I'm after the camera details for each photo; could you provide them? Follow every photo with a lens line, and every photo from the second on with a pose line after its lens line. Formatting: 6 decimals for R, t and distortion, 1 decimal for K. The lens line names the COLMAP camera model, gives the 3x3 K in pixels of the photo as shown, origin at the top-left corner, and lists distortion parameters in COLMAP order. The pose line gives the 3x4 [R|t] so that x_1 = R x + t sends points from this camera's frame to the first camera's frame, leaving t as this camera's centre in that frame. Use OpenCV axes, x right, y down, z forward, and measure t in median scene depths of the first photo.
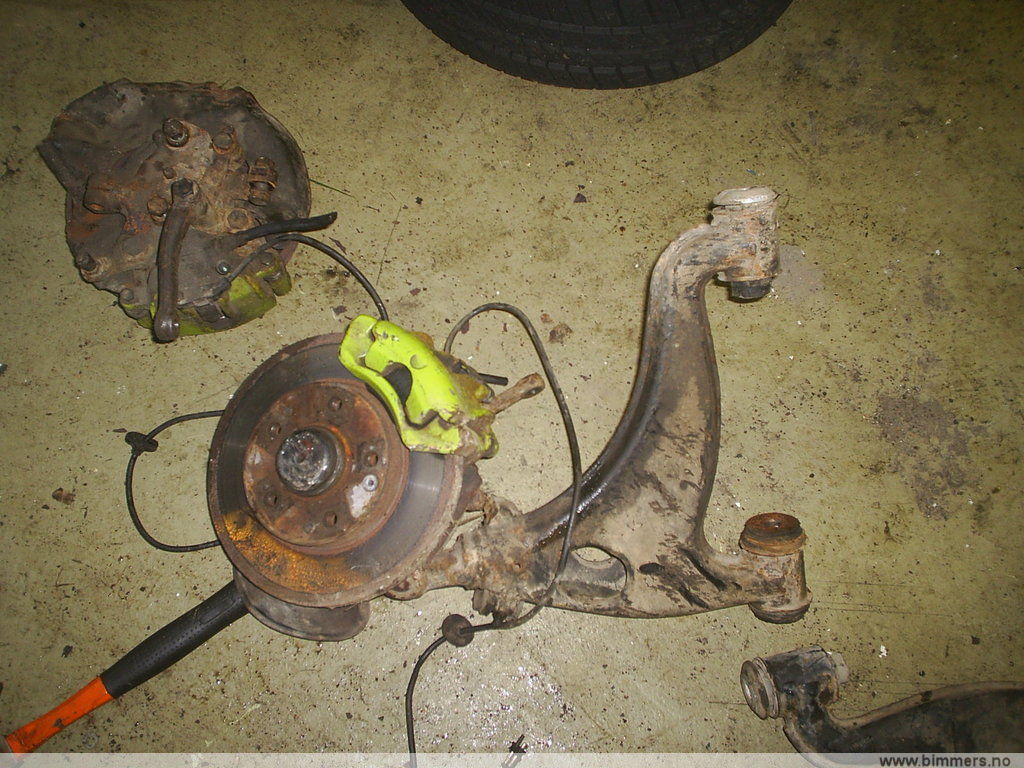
lens RADIAL K [[912.0, 0, 507.4], [0, 912.0, 376.9], [0, 0, 1]] dist [0.108963, -0.246418]
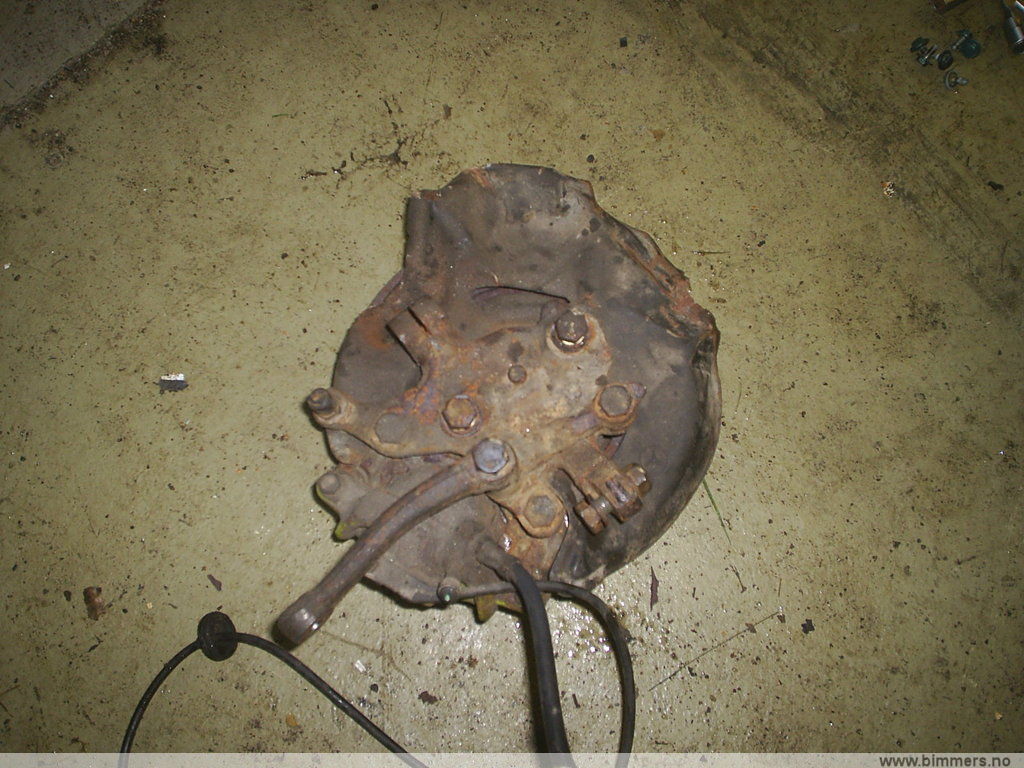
lens RADIAL K [[912.0, 0, 507.4], [0, 912.0, 376.9], [0, 0, 1]] dist [0.108963, -0.246418]
pose [[0.675300, 0.691052, -0.257717, -0.200345], [-0.680763, 0.718467, 0.142710, -0.282471], [0.283782, 0.079072, 0.955623, 0.394731]]
